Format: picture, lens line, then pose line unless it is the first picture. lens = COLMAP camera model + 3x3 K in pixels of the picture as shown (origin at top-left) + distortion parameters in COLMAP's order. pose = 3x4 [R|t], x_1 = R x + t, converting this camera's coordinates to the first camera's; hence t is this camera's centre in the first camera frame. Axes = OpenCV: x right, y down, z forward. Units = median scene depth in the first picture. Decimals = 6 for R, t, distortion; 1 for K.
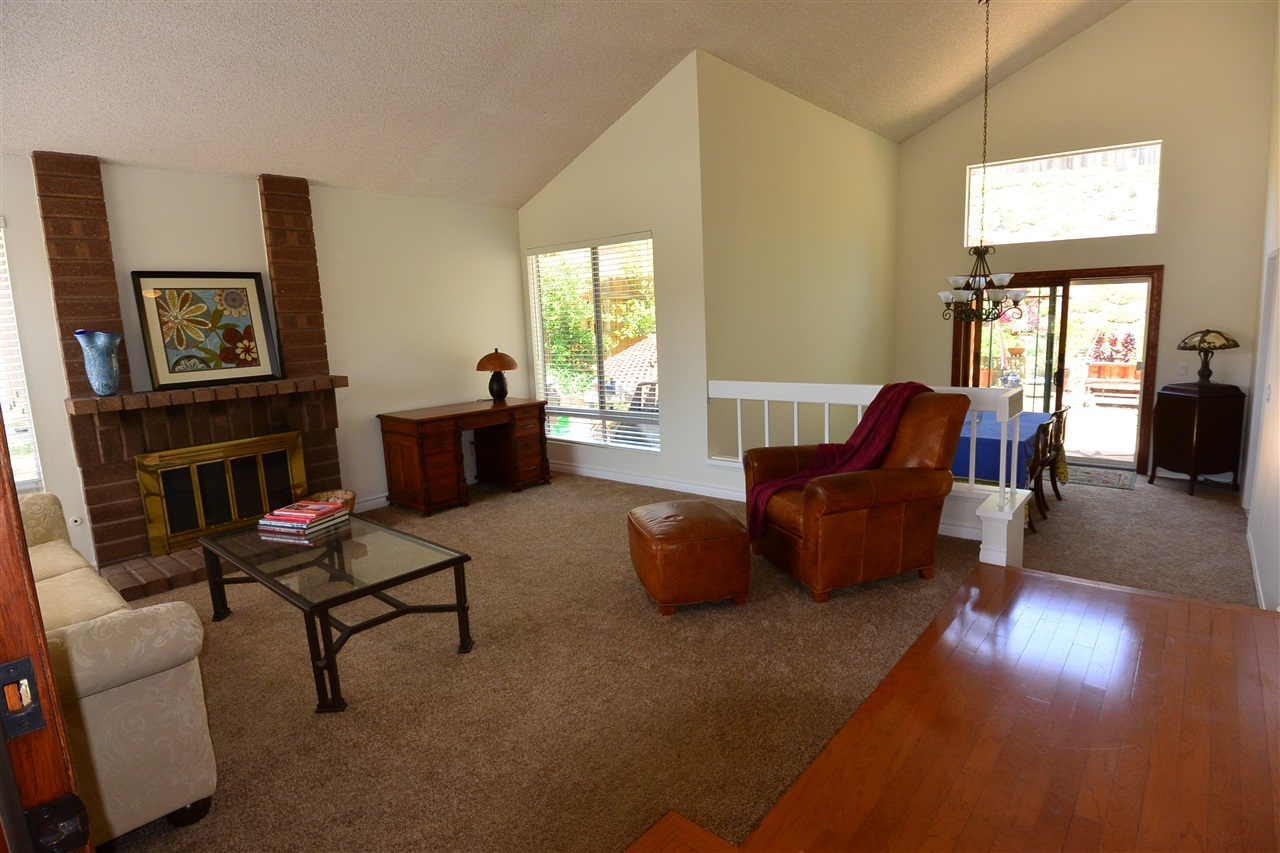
lens RADIAL K [[665.3, 0, 660.0], [0, 665.3, 420.1], [0, 0, 1]] dist [0.000998, -0.030709]
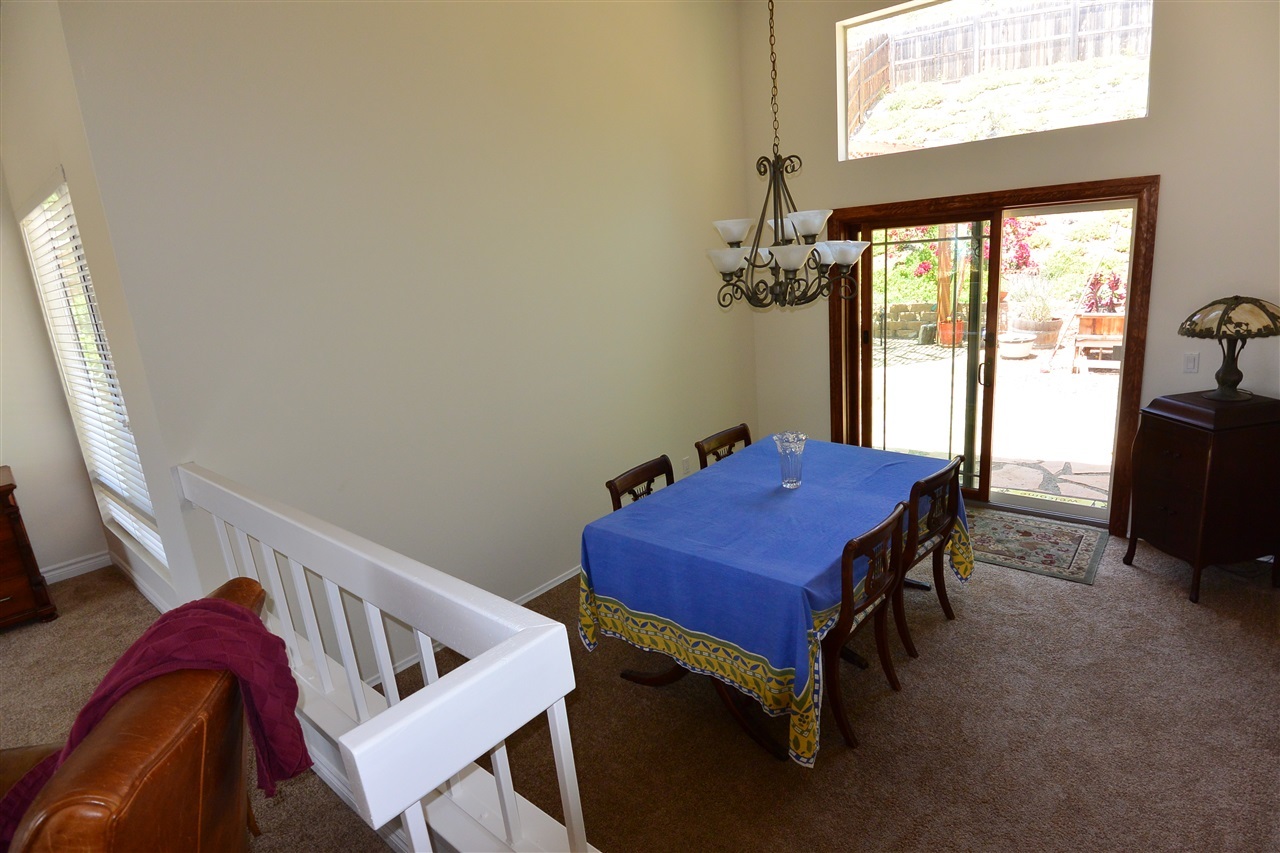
lens RADIAL K [[665.3, 0, 660.0], [0, 665.3, 420.1], [0, 0, 1]] dist [0.000998, -0.030709]
pose [[0.998530, -0.038847, -0.037799, 0.368947], [0.042104, 0.995088, 0.089589, -0.100508], [0.034133, -0.091049, 0.995261, 0.429722]]
